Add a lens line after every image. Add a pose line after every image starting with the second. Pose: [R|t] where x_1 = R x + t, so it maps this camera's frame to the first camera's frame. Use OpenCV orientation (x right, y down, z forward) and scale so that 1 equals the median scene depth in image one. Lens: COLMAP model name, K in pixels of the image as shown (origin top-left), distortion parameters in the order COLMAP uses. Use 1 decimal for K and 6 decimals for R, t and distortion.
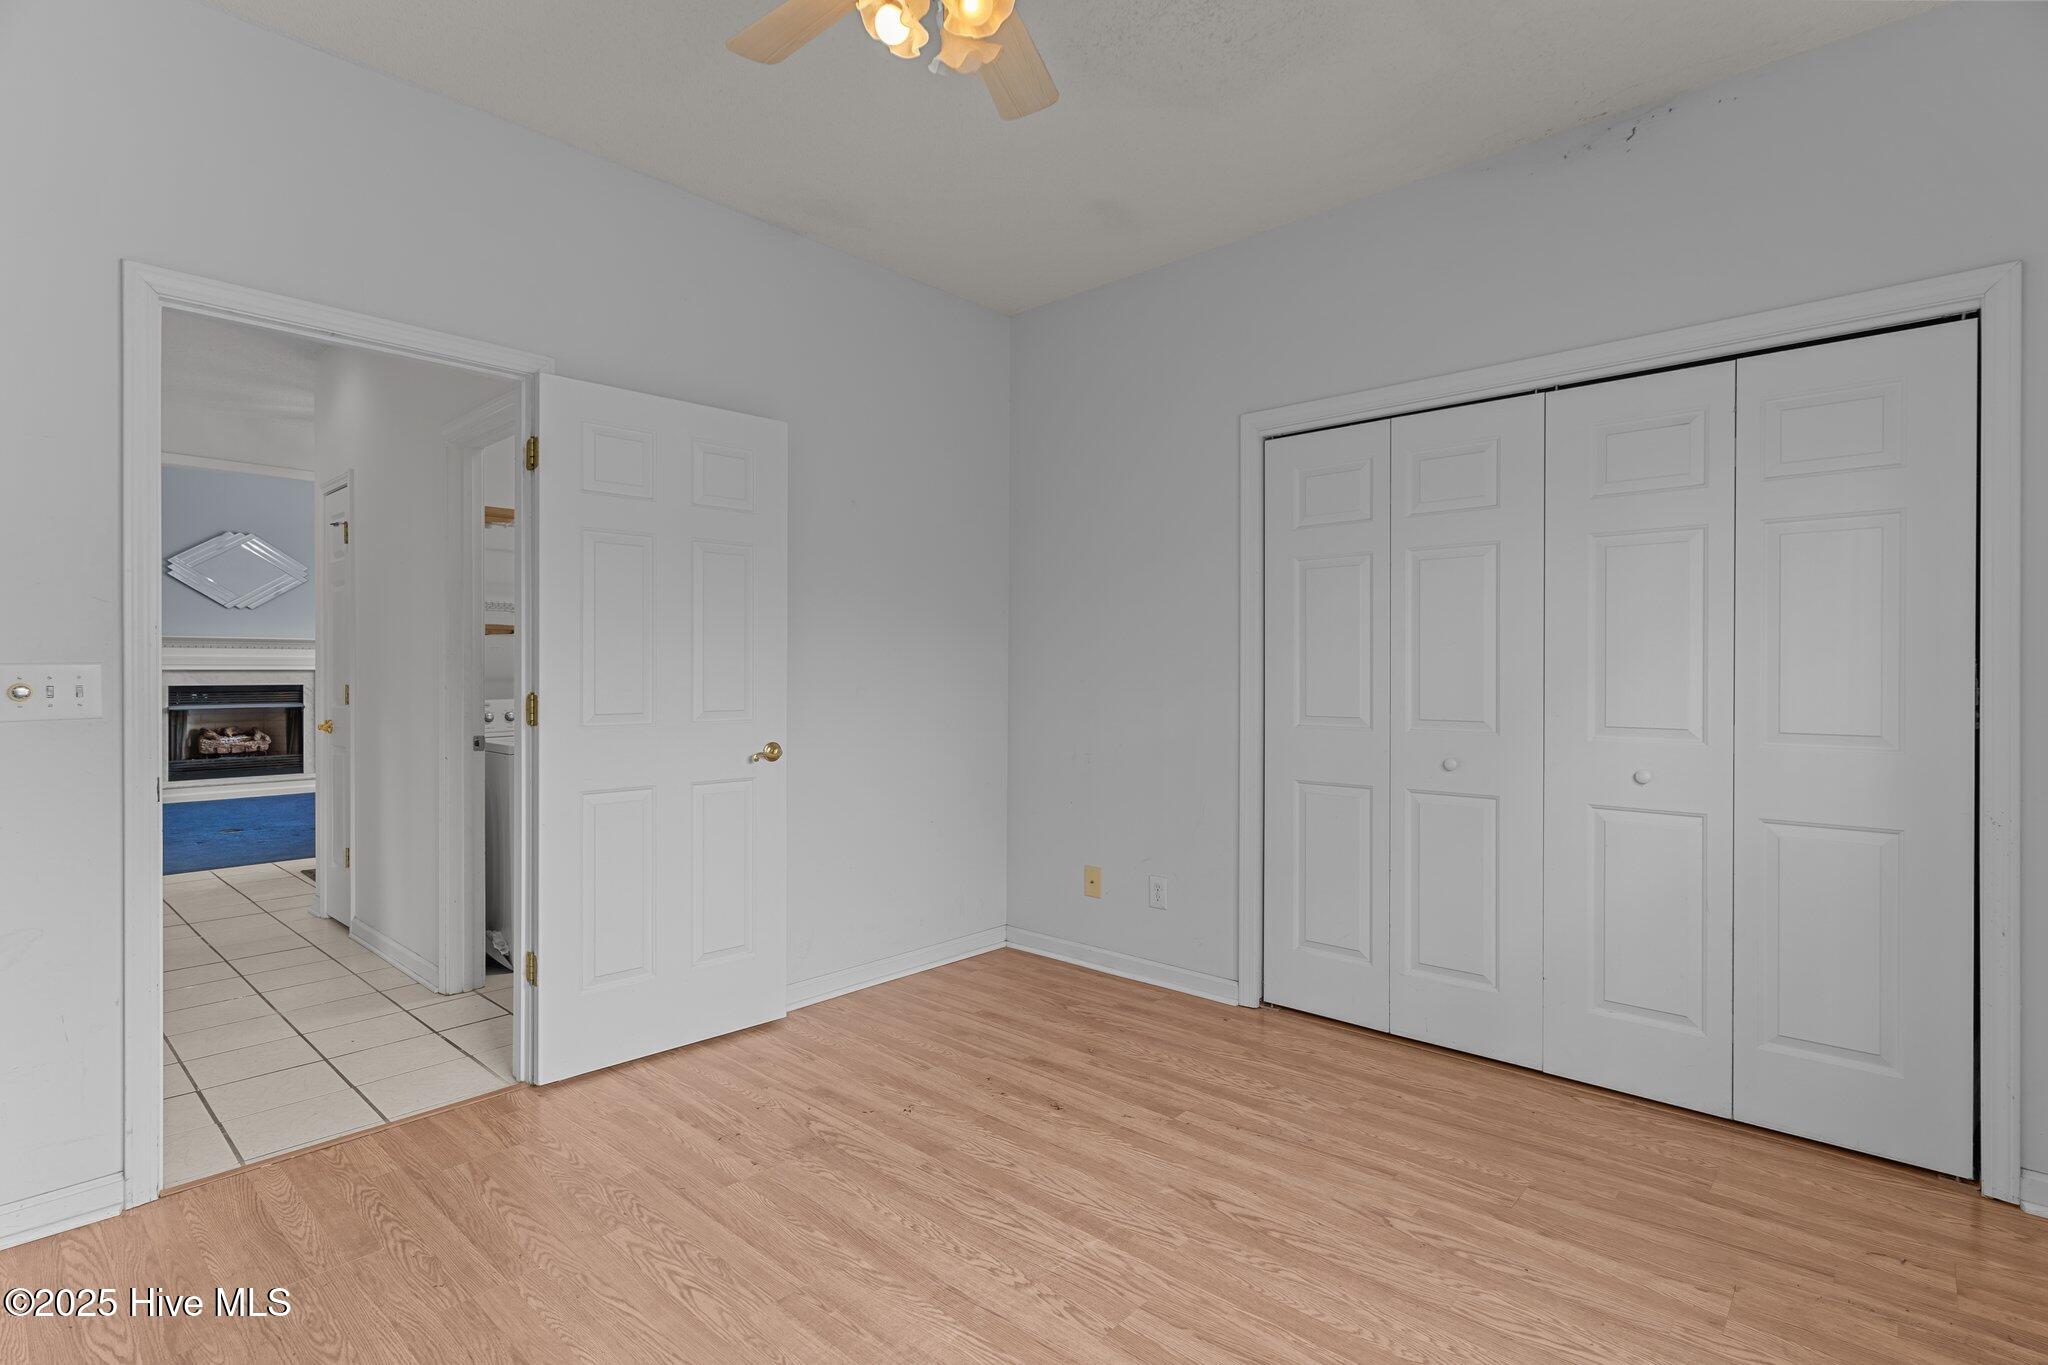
lens RADIAL K [[982.2, 0, 1022.4], [0, 982.2, 668.3], [0, 0, 1]] dist [0.002947, -0.001883]
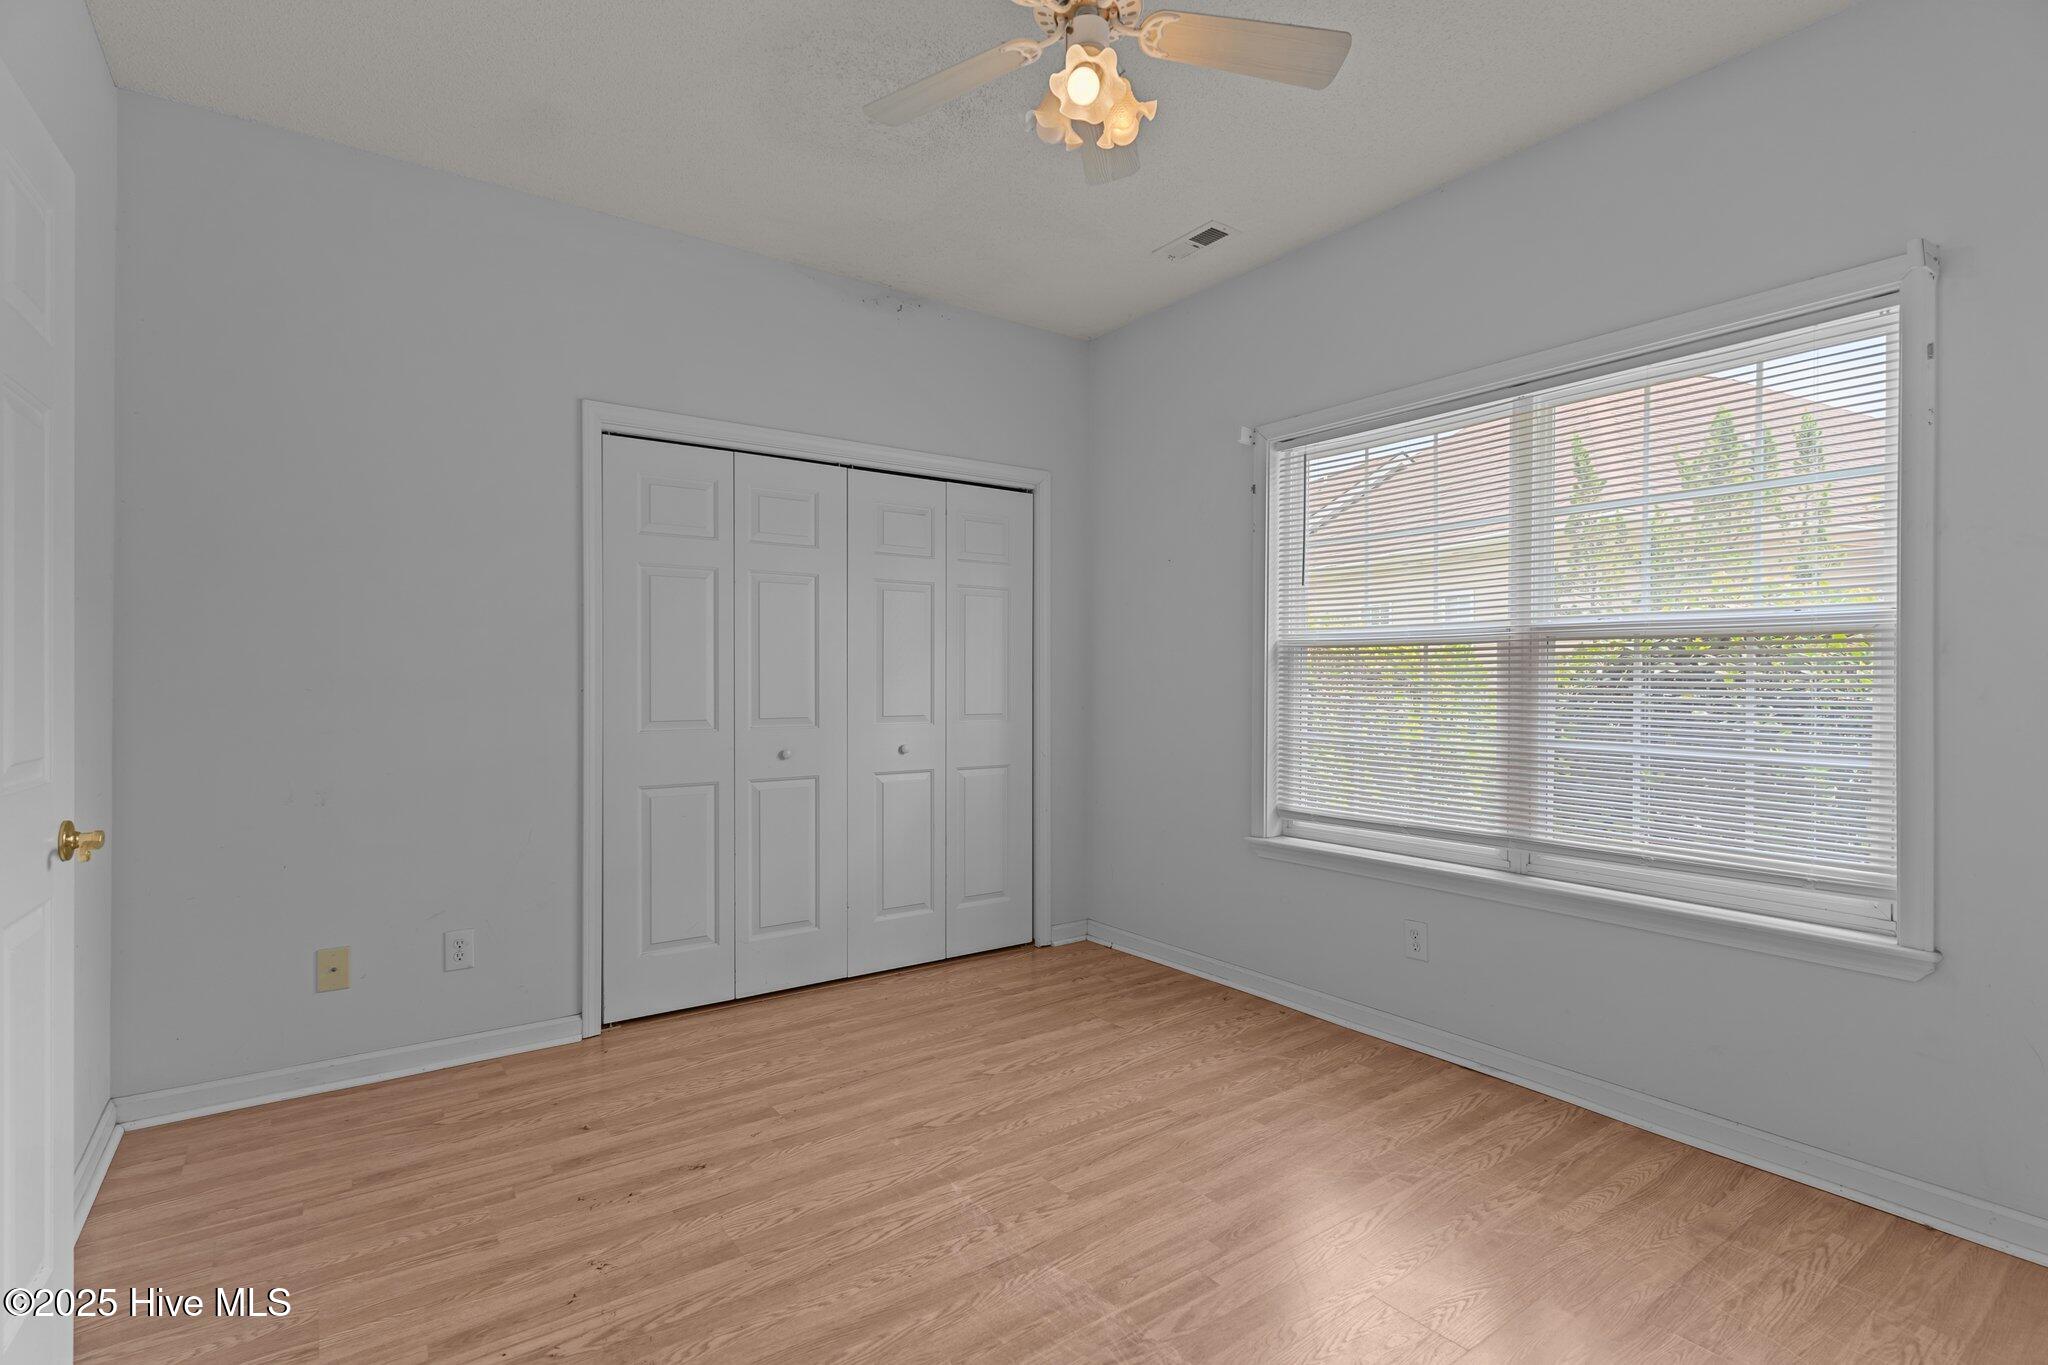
lens RADIAL K [[982.2, 0, 1006.9], [0, 982.2, 679.4], [0, 0, 1]] dist [0.002947, -0.001883]
pose [[0.214525, -0.003073, 0.976714, -0.768523], [-0.004718, 0.999980, 0.004182, -0.000779], [-0.976707, -0.005505, 0.214506, 0.534636]]
